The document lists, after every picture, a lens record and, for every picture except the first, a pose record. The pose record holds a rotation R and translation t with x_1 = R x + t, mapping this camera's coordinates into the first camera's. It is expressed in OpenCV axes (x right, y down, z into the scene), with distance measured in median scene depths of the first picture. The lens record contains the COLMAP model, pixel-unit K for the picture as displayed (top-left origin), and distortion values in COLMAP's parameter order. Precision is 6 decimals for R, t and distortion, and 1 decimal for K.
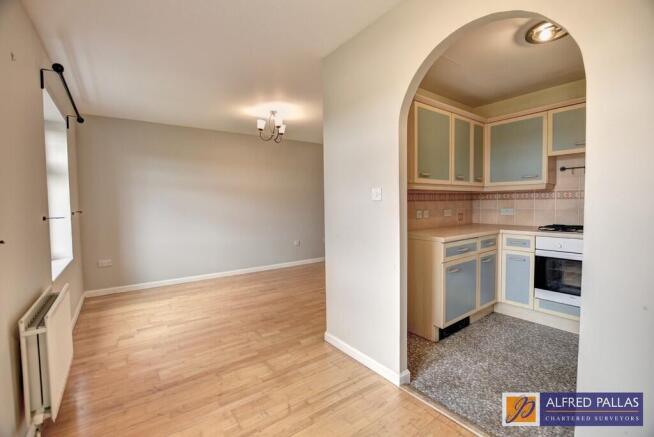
lens RADIAL K [[289.0, 0, 327.0], [0, 289.0, 218.5], [0, 0, 1]] dist [-0.028925, -0.000021]
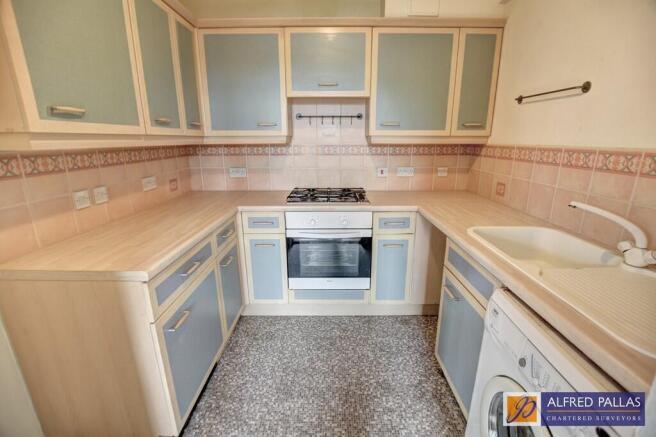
lens RADIAL K [[289.9, 0, 328.0], [0, 289.9, 218.5], [0, 0, 1]] dist [-0.028925, -0.000021]
pose [[0.598102, -0.196343, 0.776997, 0.204617], [0.038234, 0.975411, 0.217050, -0.070484], [-0.800507, -0.100110, 0.590903, 0.434612]]
